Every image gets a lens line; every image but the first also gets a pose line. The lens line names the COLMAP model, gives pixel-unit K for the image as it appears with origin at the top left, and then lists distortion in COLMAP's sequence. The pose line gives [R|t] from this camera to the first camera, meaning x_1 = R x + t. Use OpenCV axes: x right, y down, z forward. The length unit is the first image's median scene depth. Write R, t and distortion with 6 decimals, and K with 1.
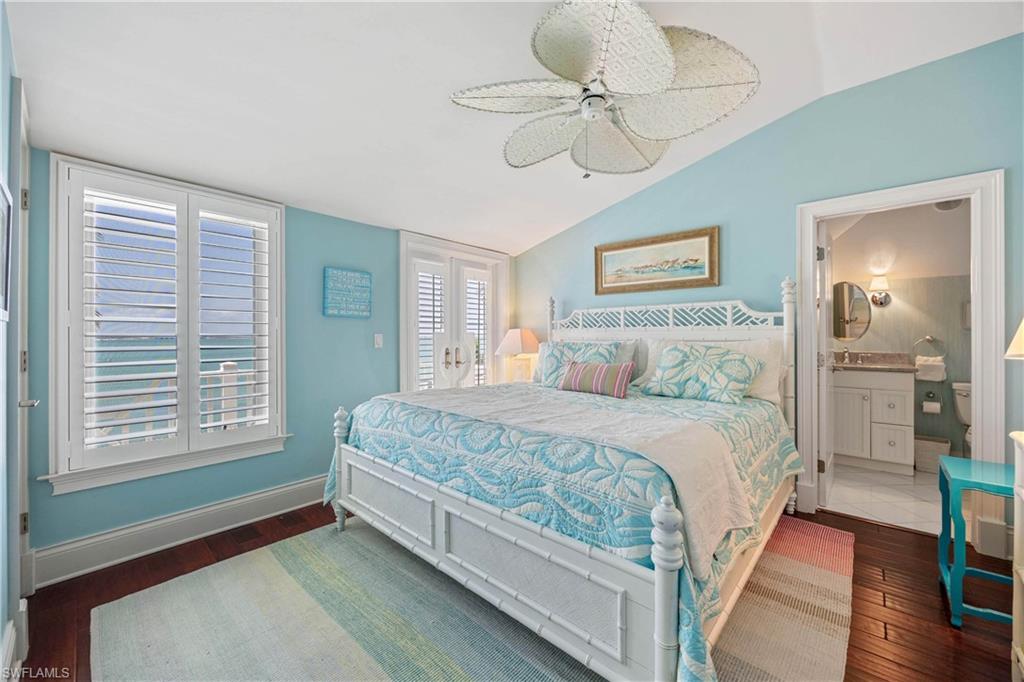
lens RADIAL K [[394.2, 0, 515.3], [0, 394.2, 335.8], [0, 0, 1]] dist [-0.000811, -0.000102]
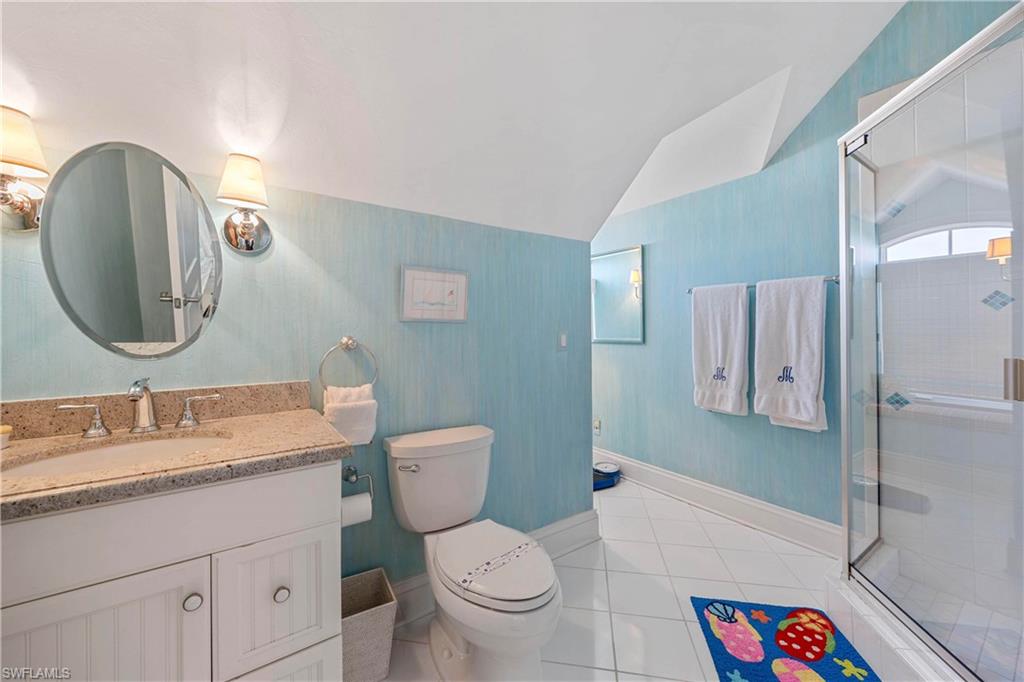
lens RADIAL K [[394.2, 0, 515.0], [0, 394.2, 332.5], [0, 0, 1]] dist [-0.000811, -0.000102]
pose [[0.226020, -0.000594, 0.974122, 0.667558], [-0.002237, 0.999997, 0.001129, -0.006150], [-0.974120, -0.002434, 0.226018, 0.718348]]
